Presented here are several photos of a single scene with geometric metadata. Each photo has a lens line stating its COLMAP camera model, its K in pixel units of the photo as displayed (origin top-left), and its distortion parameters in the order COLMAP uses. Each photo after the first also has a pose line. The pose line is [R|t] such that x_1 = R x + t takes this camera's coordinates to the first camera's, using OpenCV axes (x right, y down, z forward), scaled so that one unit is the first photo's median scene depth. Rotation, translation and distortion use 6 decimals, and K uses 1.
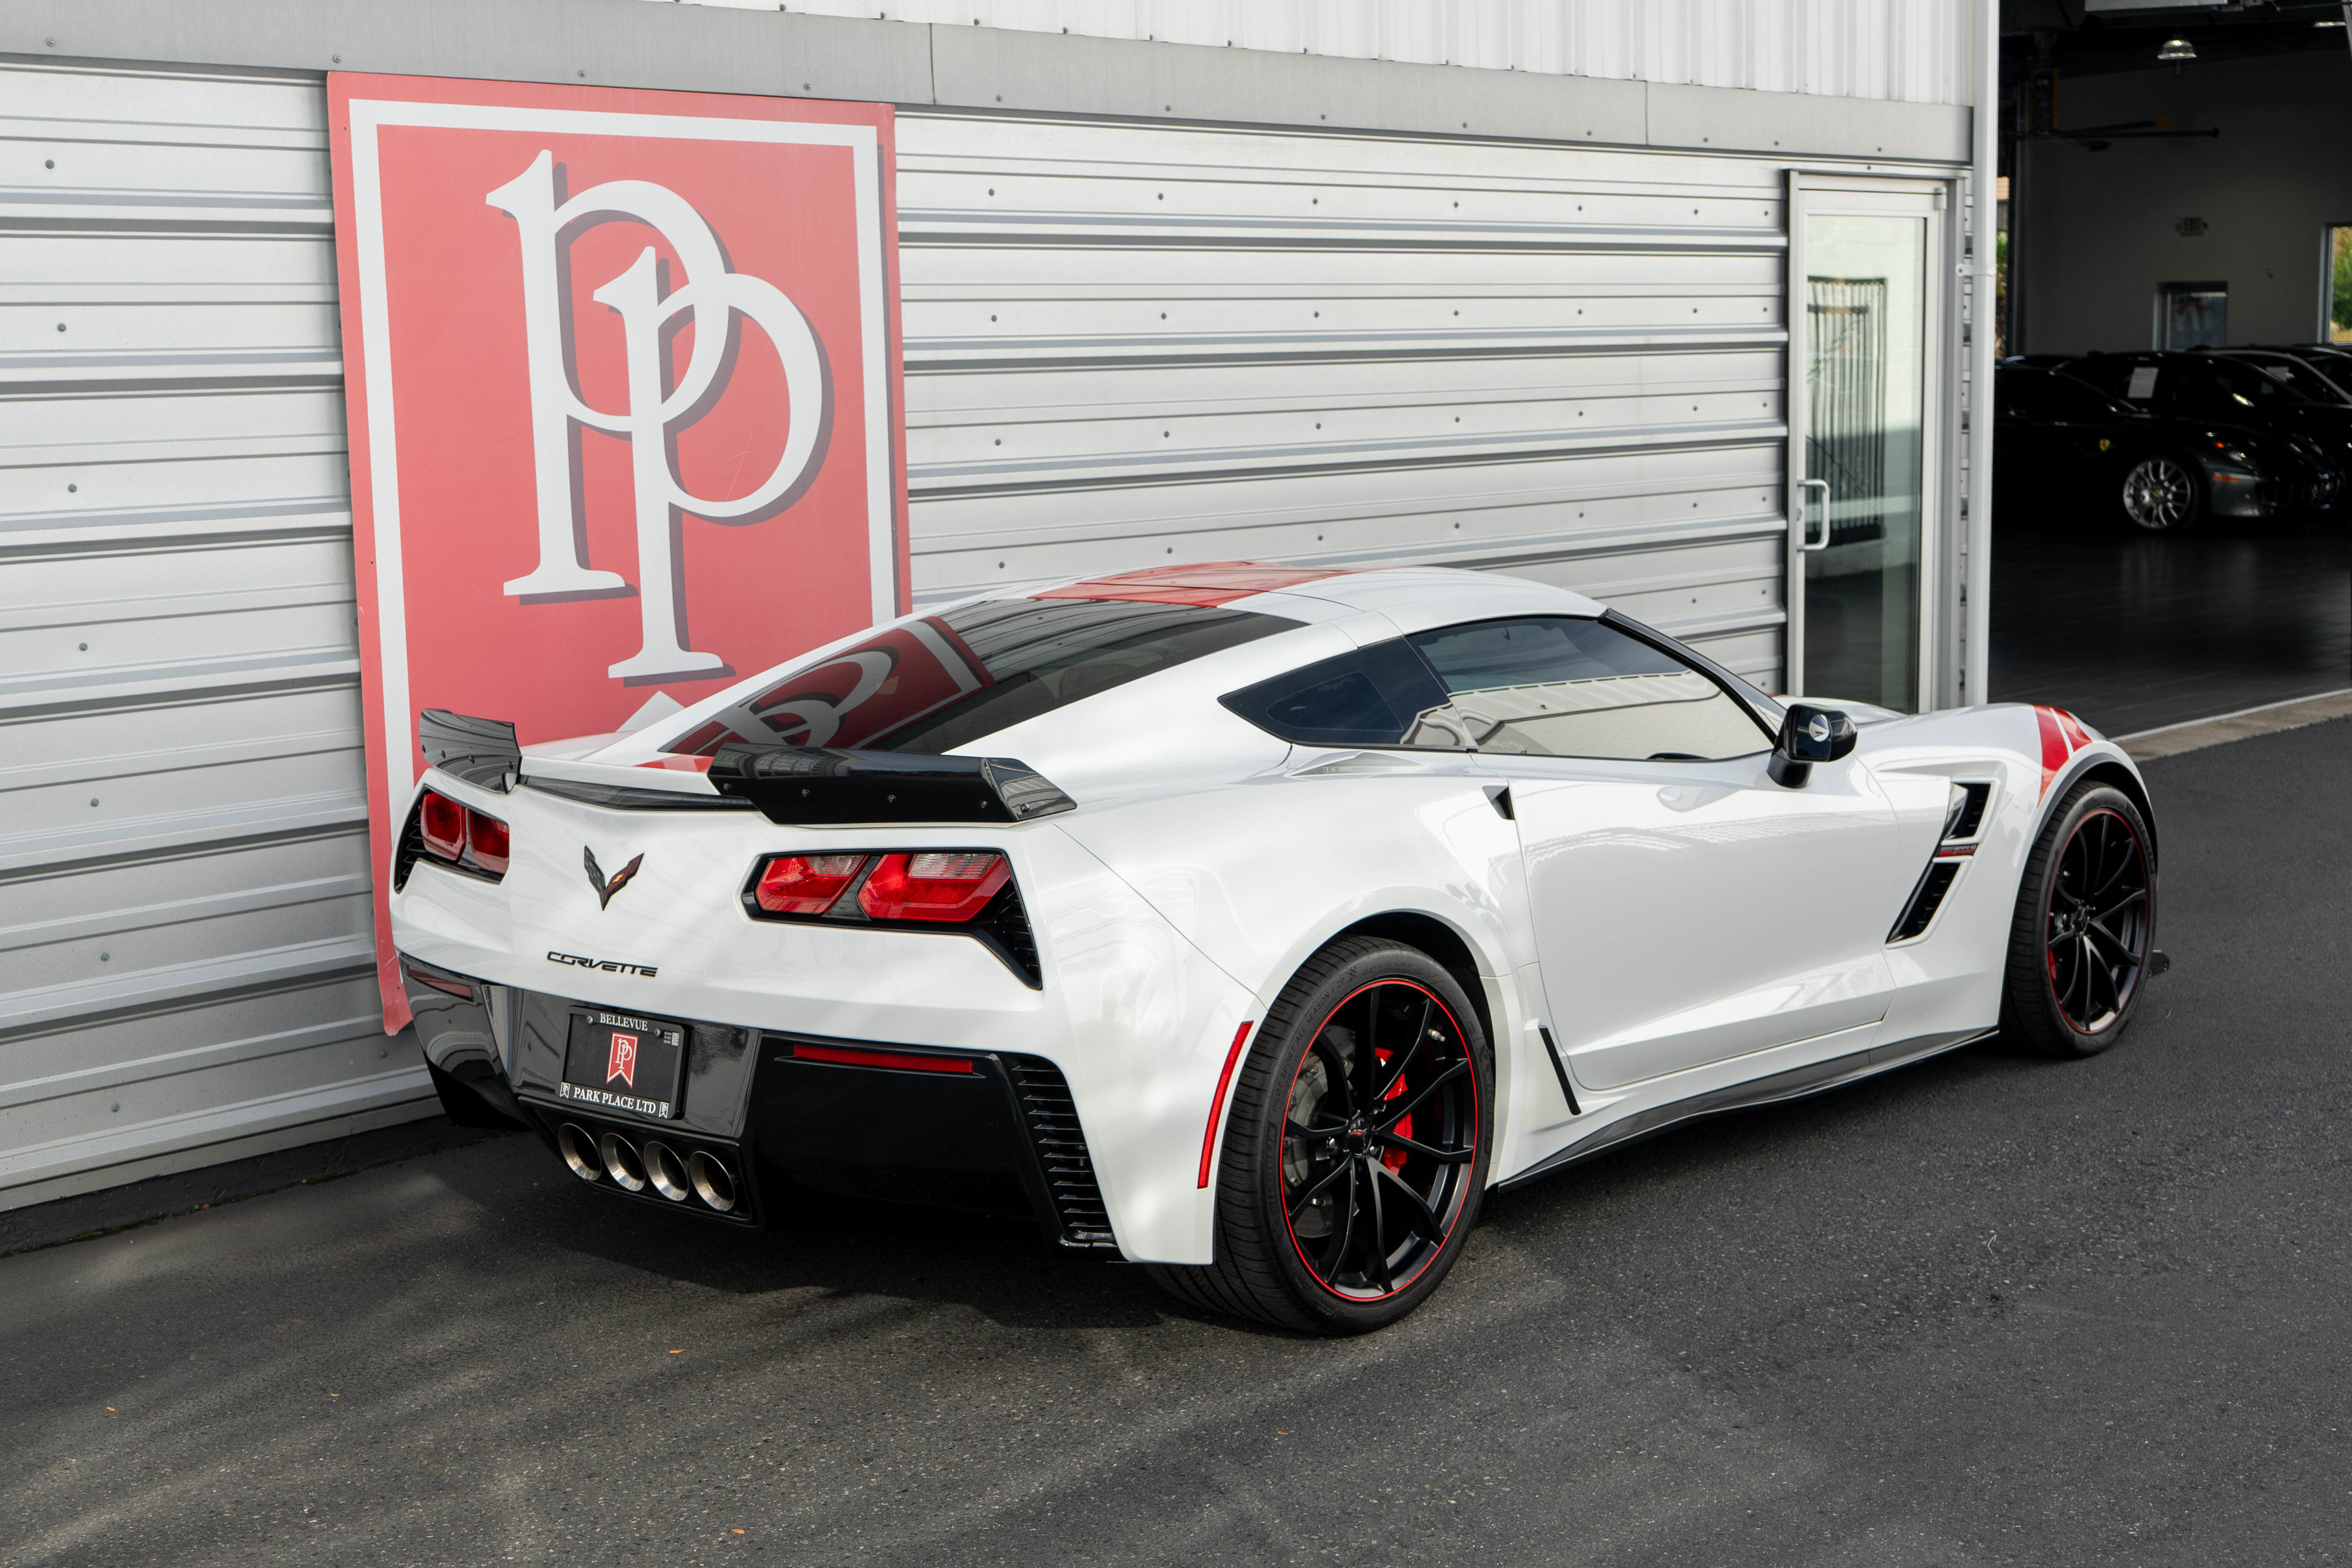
lens RADIAL K [[2956.1, 0, 1214.7], [0, 2956.1, 793.4], [0, 0, 1]] dist [-0.006391, 0.031257]
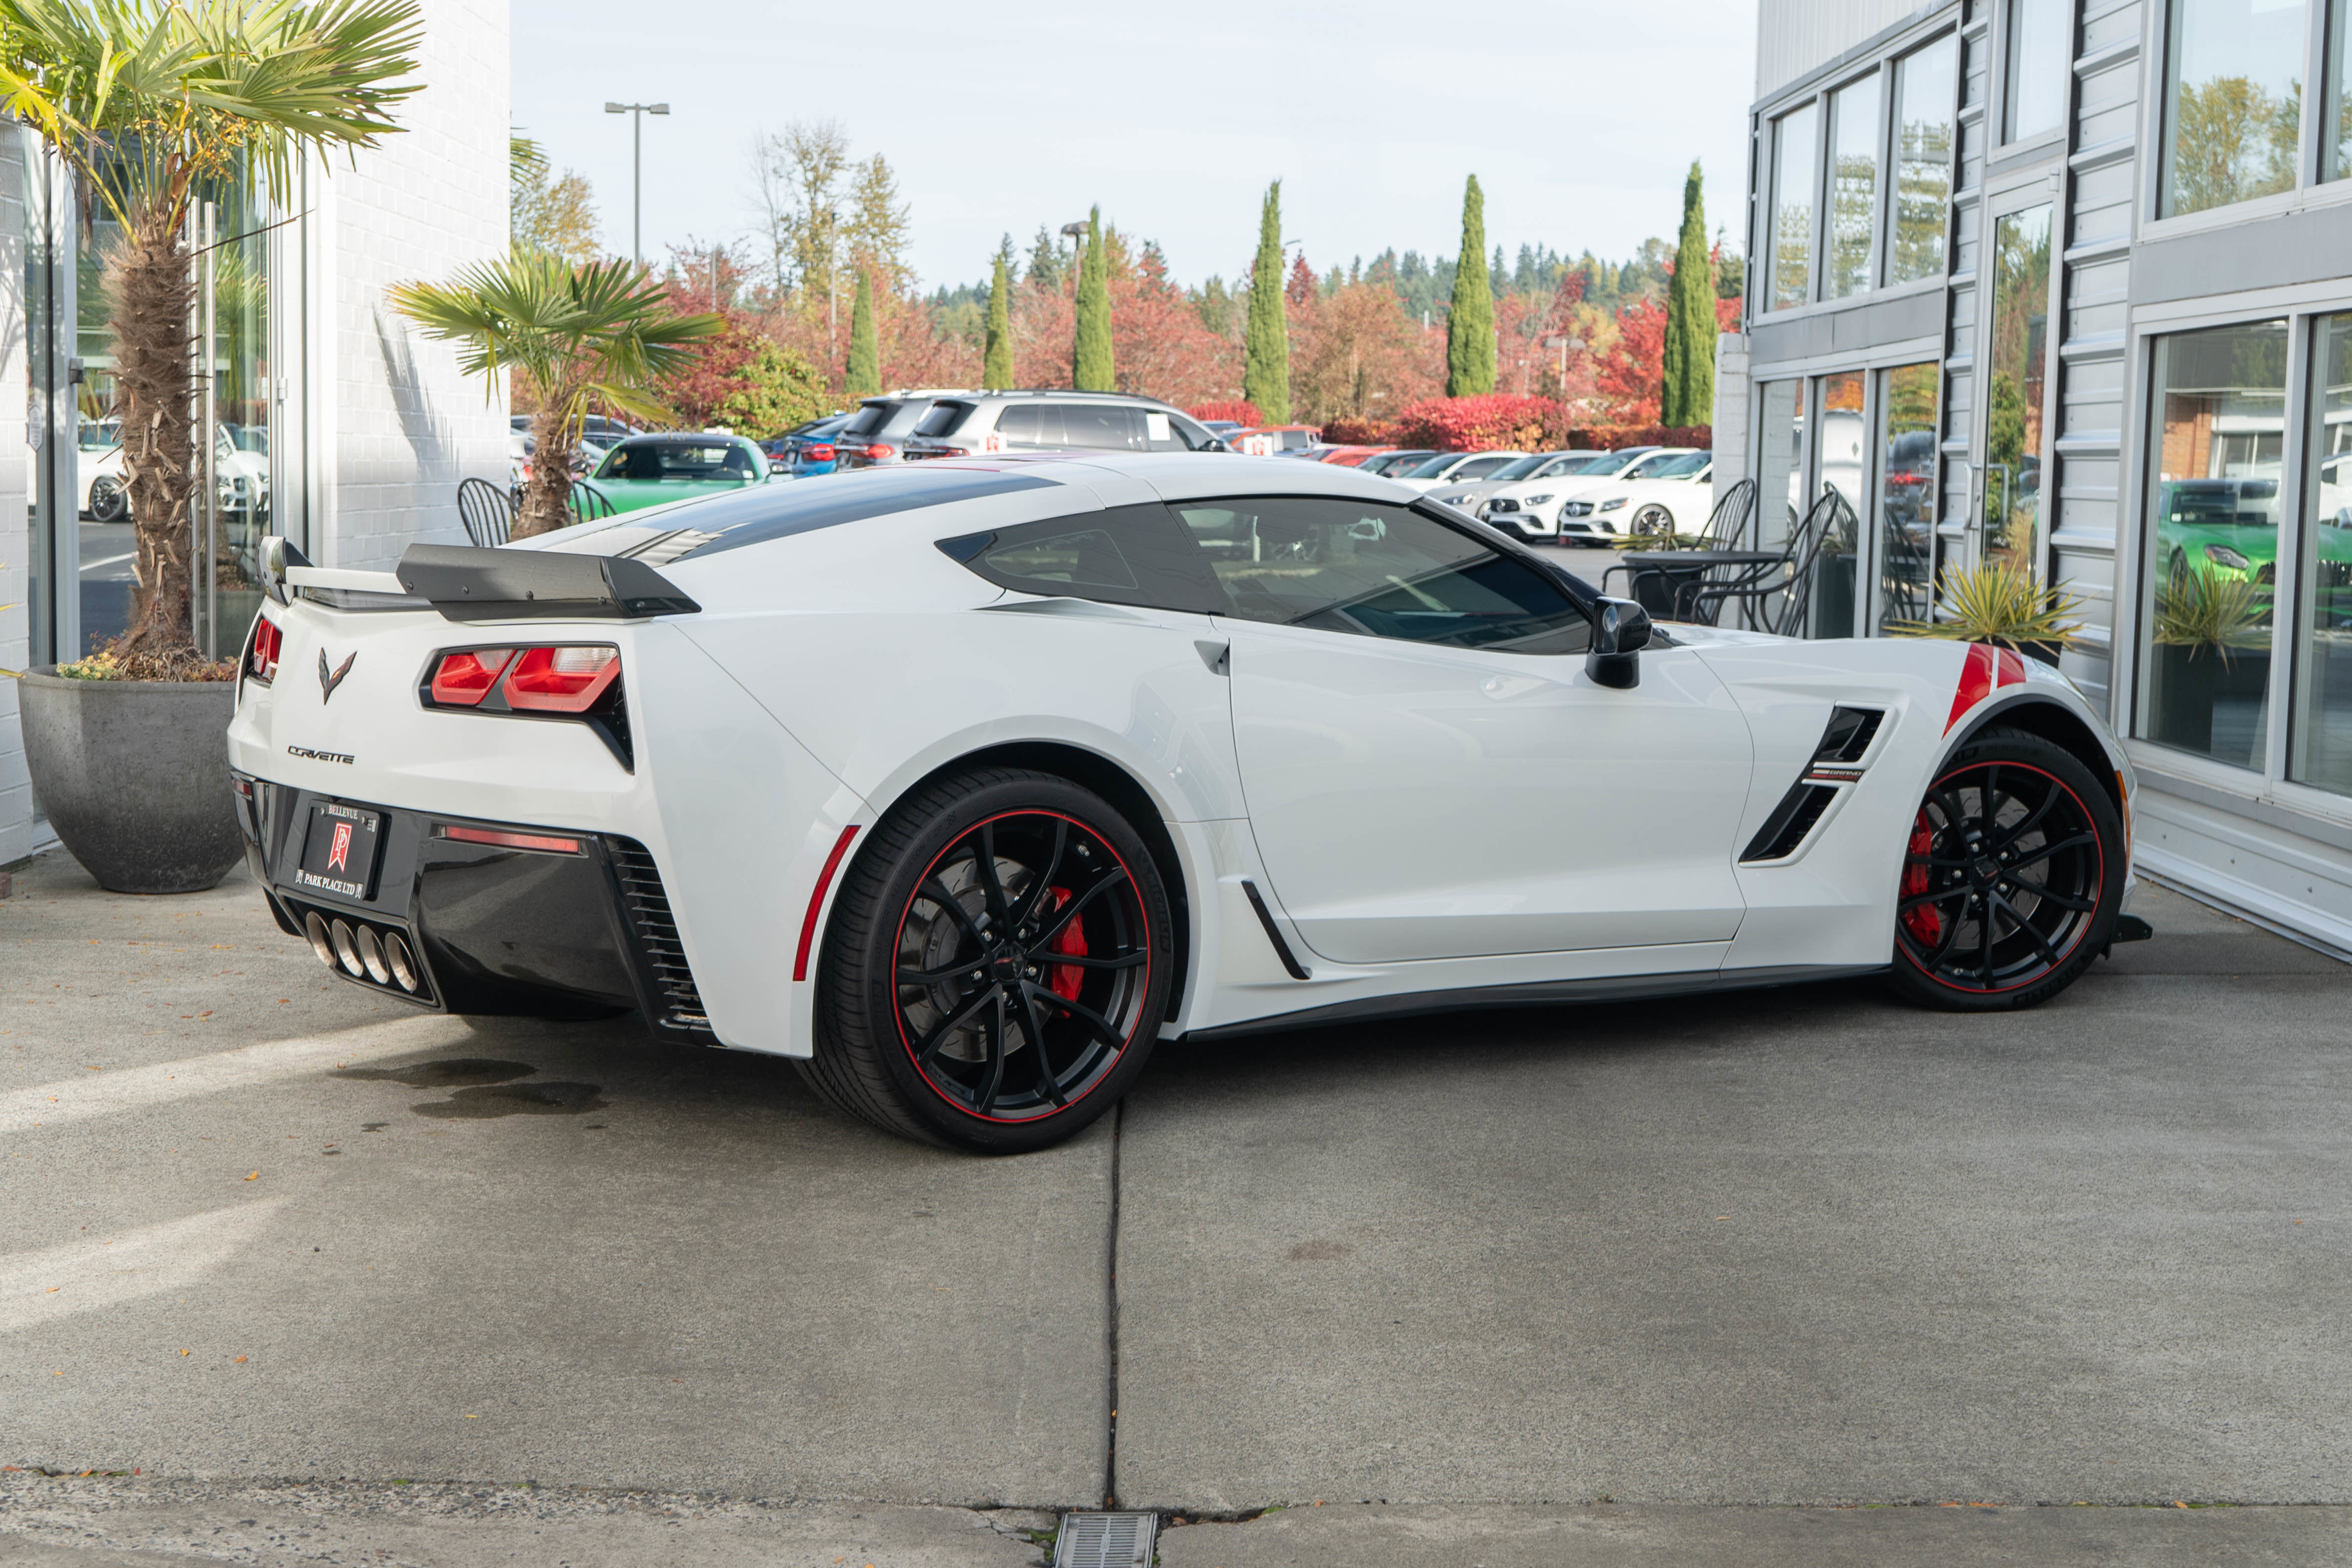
lens RADIAL K [[3192.8, 0, 1329.0], [0, 3192.8, 781.3], [0, 0, 1]] dist [-0.070130, -0.278193]
pose [[0.985577, 0.046697, -0.162656, 0.257398], [-0.053076, 0.997974, -0.035093, 0.066677], [0.160688, 0.043220, 0.986059, -0.054943]]
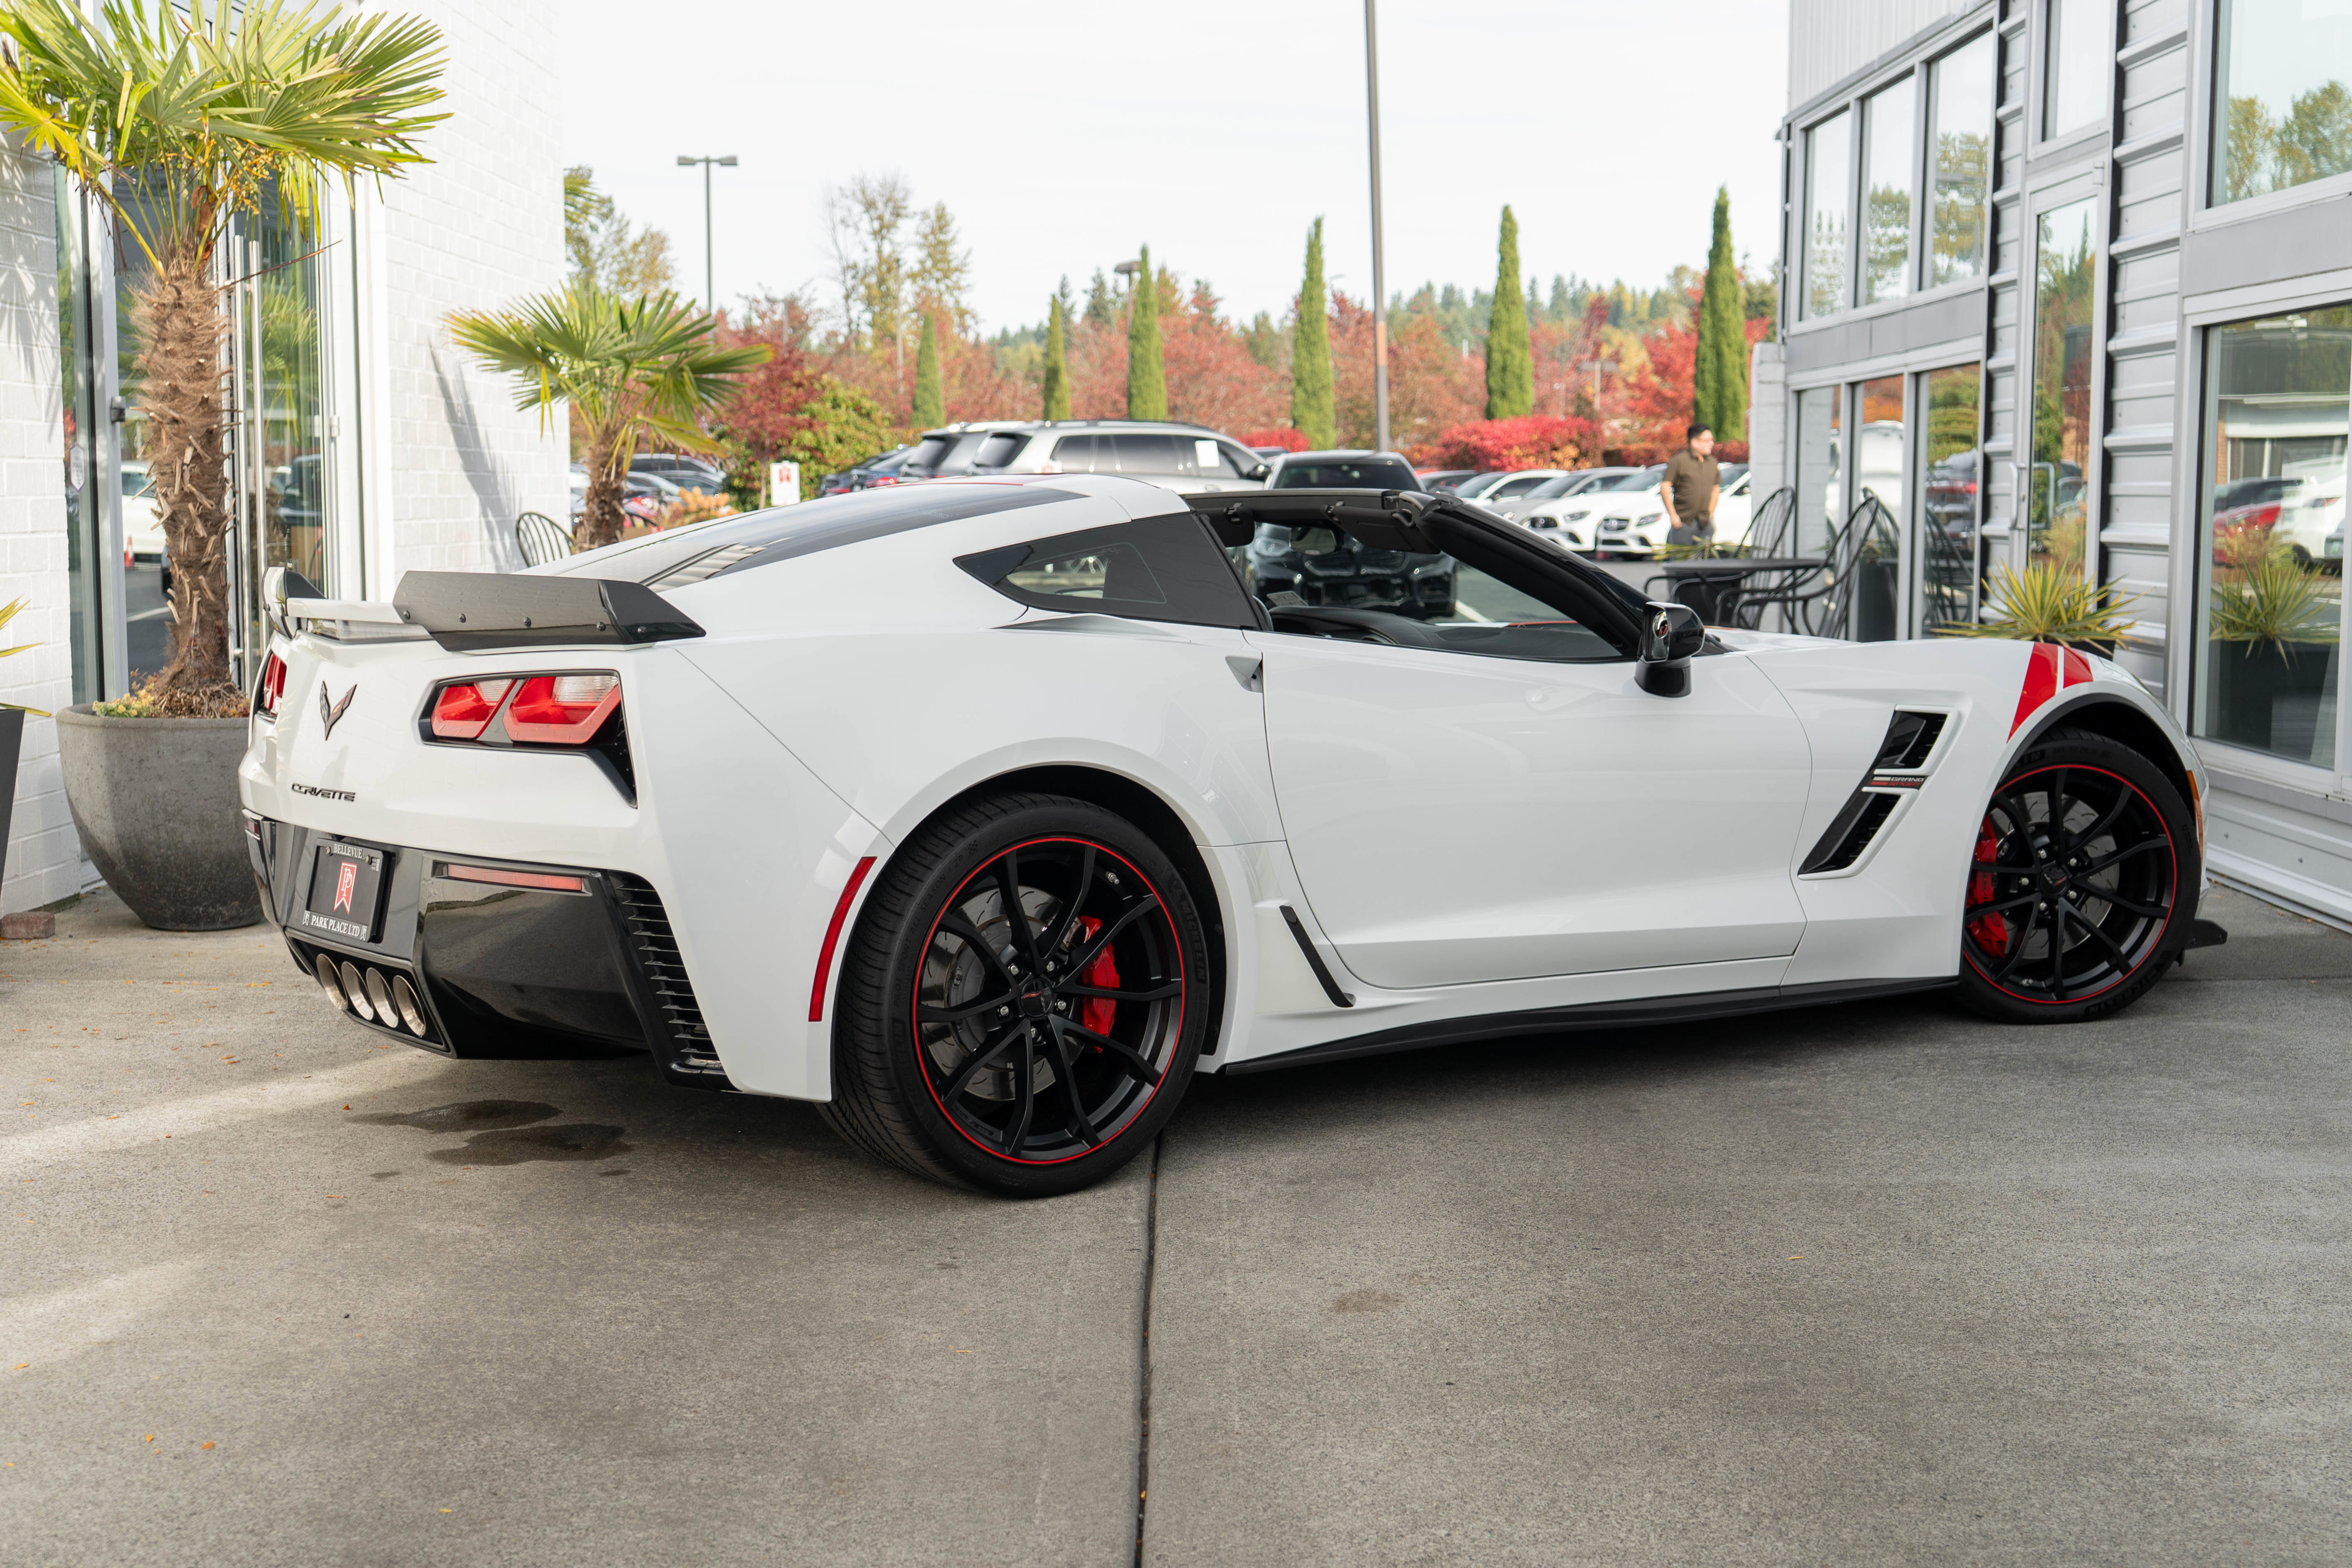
lens RADIAL K [[2956.0, 0, 1214.7], [0, 2956.0, 793.4], [0, 0, 1]] dist [-0.006391, 0.031257]
pose [[0.975418, 0.029048, -0.218439, 0.244748], [-0.036716, 0.998841, -0.031126, 0.059717], [0.217282, 0.038381, 0.975354, 0.043308]]
